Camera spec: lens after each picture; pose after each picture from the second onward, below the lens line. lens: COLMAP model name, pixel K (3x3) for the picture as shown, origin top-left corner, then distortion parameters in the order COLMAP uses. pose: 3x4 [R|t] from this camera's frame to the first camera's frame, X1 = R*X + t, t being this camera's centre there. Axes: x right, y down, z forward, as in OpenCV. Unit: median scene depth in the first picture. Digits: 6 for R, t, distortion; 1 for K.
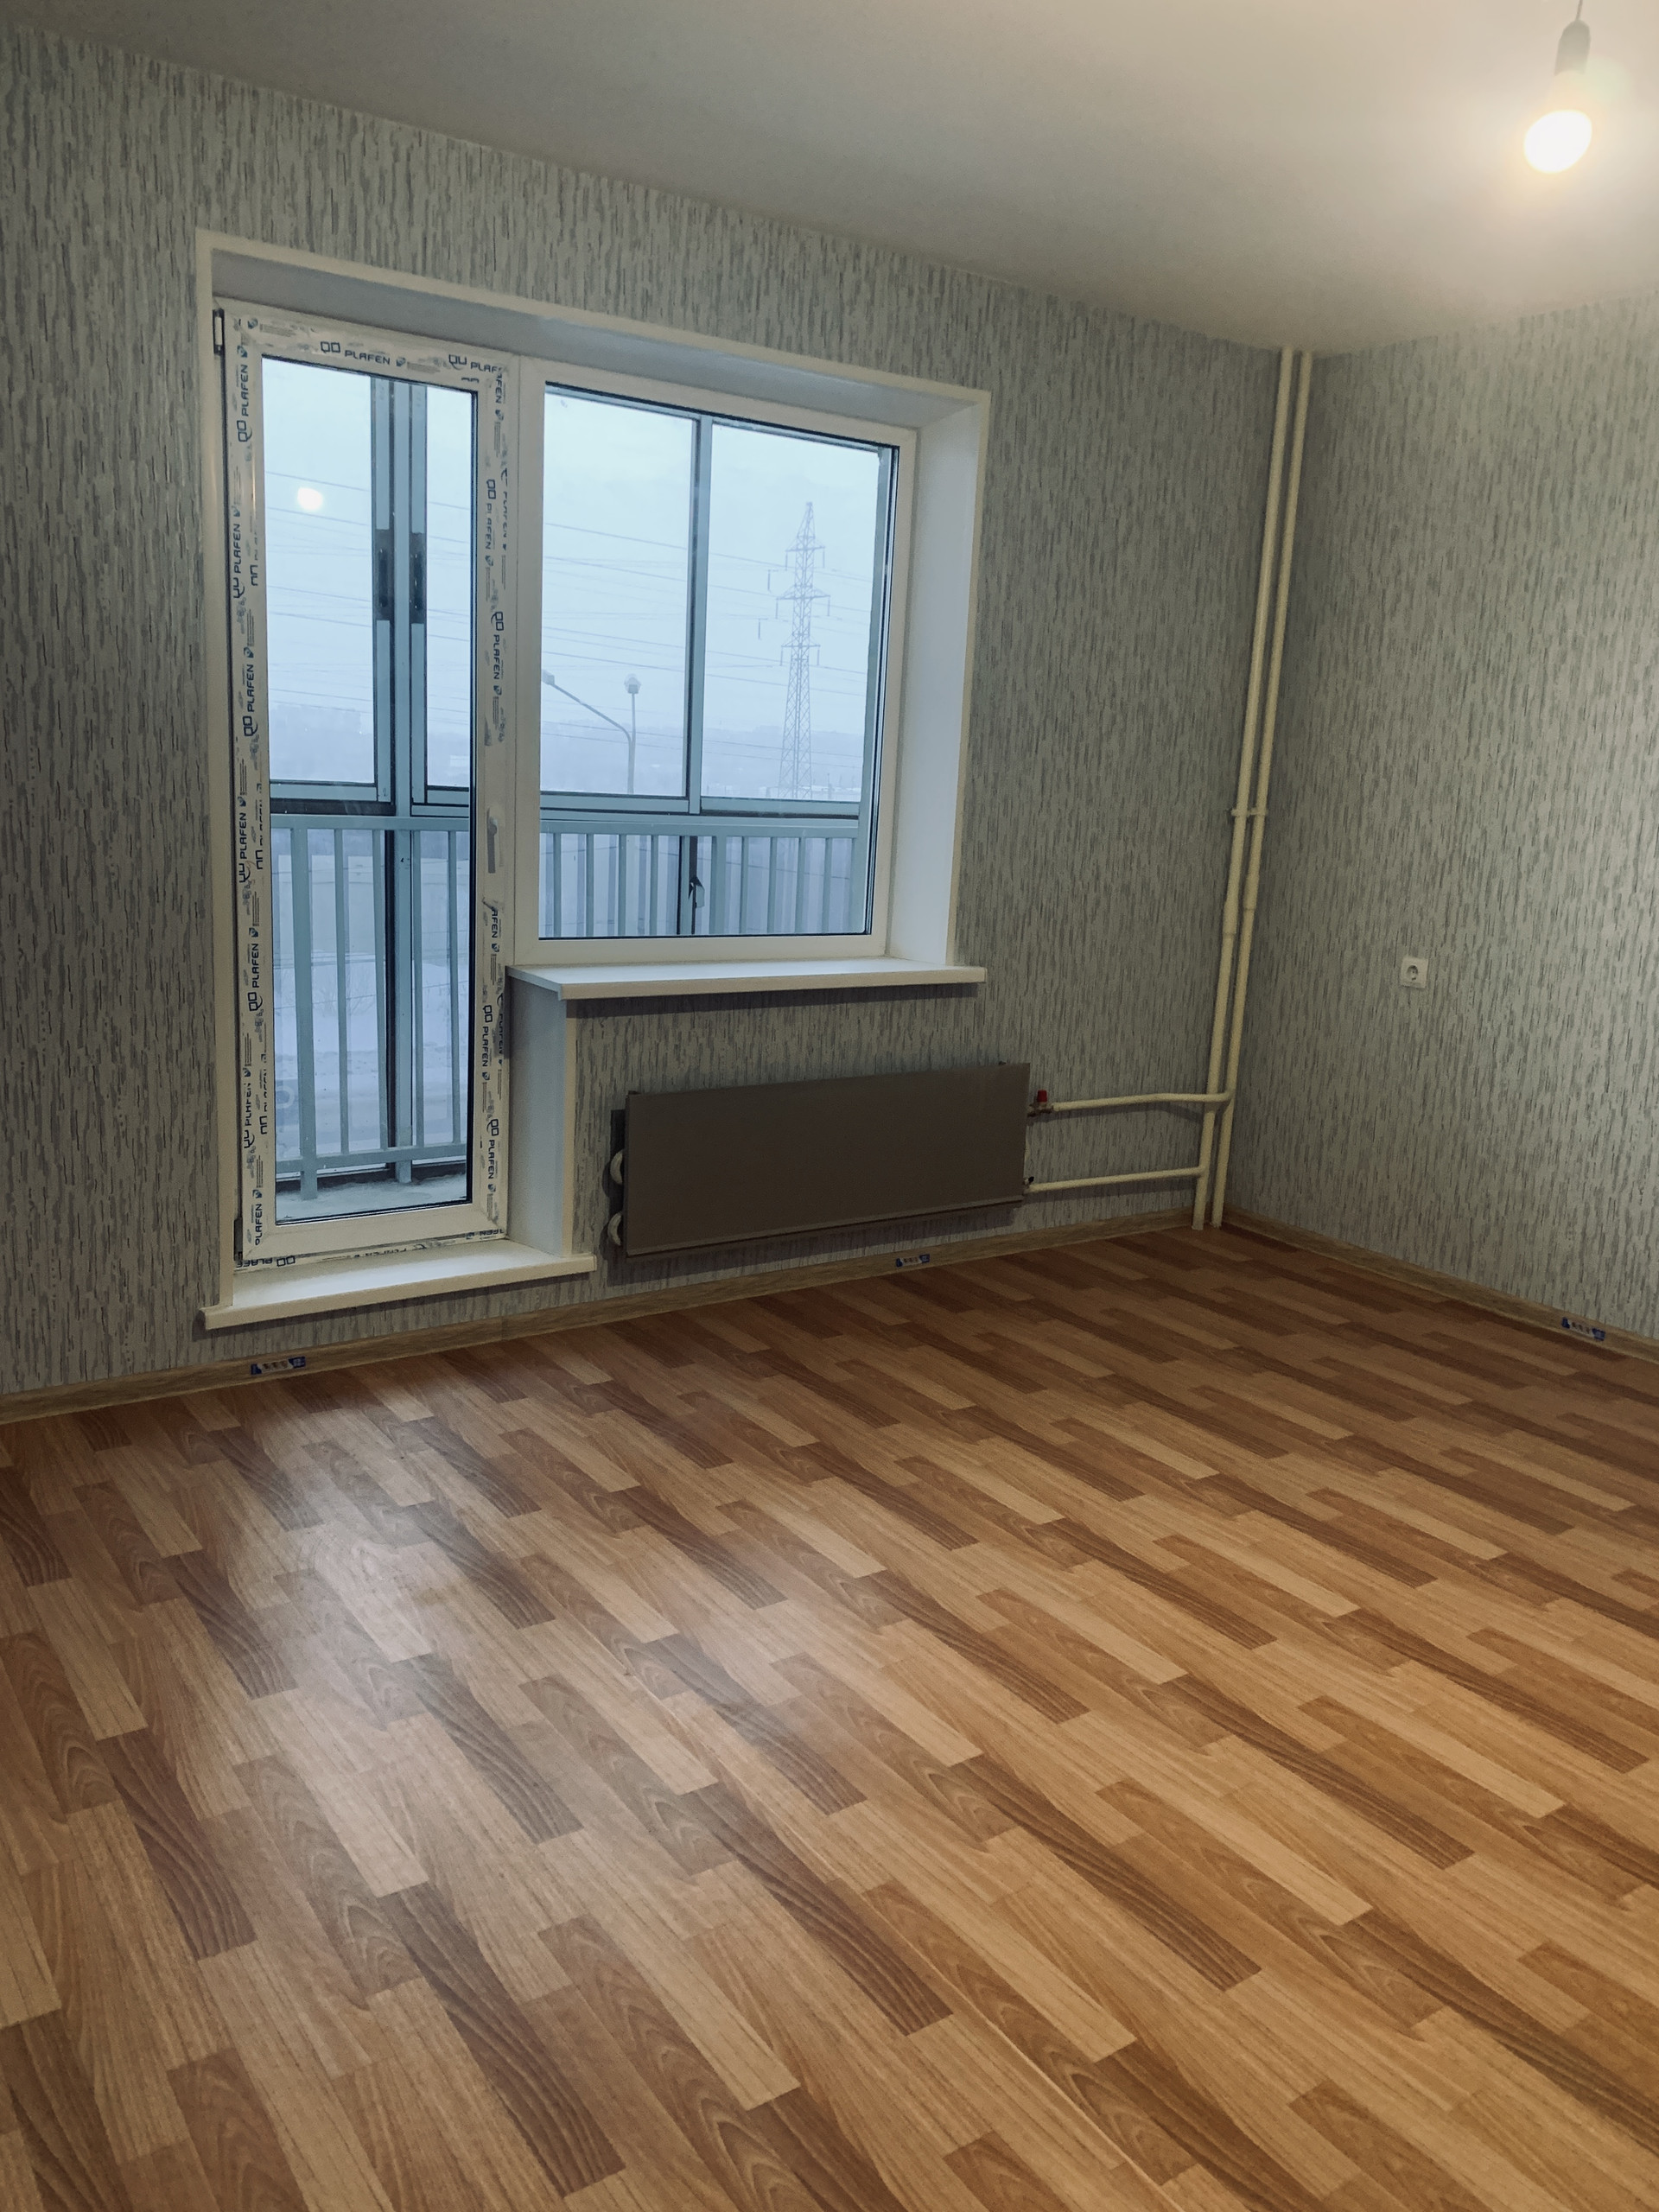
lens RADIAL K [[1657.2, 0, 849.2], [0, 1657.2, 1113.8], [0, 0, 1]] dist [0.027267, -0.032504]
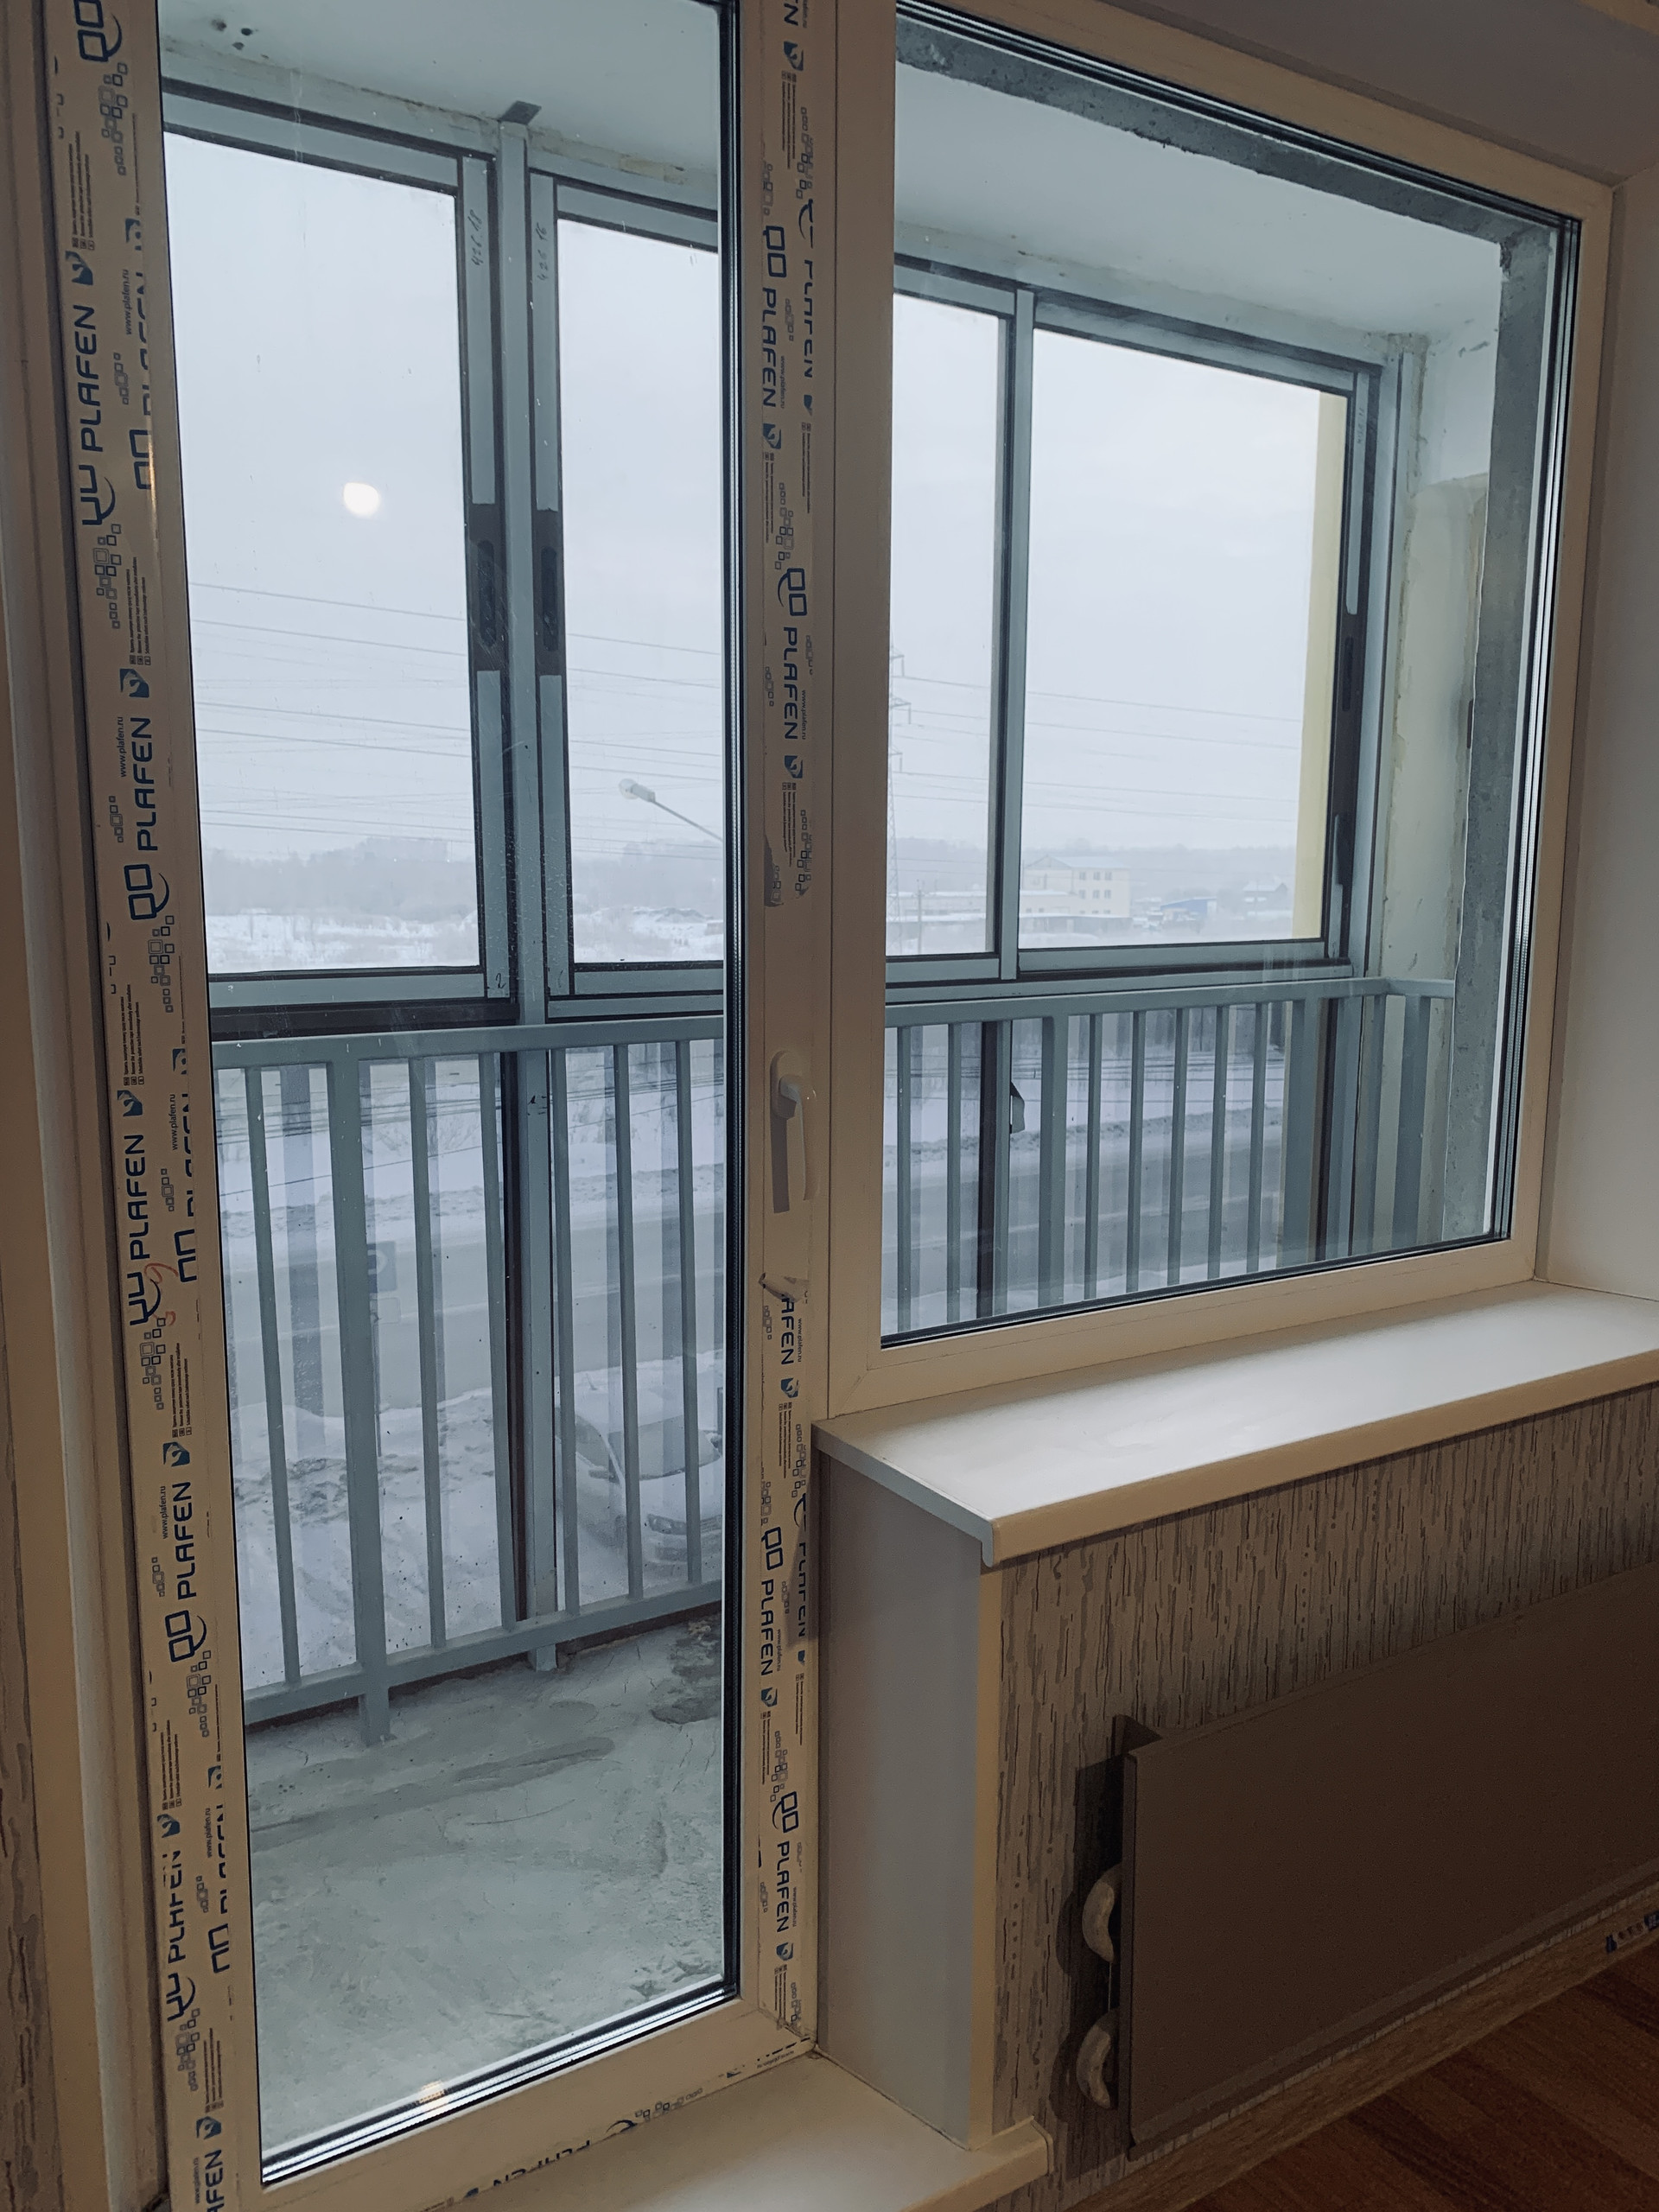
lens RADIAL K [[1657.2, 0, 821.2], [0, 1657.2, 1100.0], [0, 0, 1]] dist [0.027267, -0.032504]
pose [[0.996881, -0.040228, -0.067896, -0.171259], [0.035417, 0.996874, -0.070628, -0.139040], [0.070525, 0.068003, 0.995189, 0.578393]]
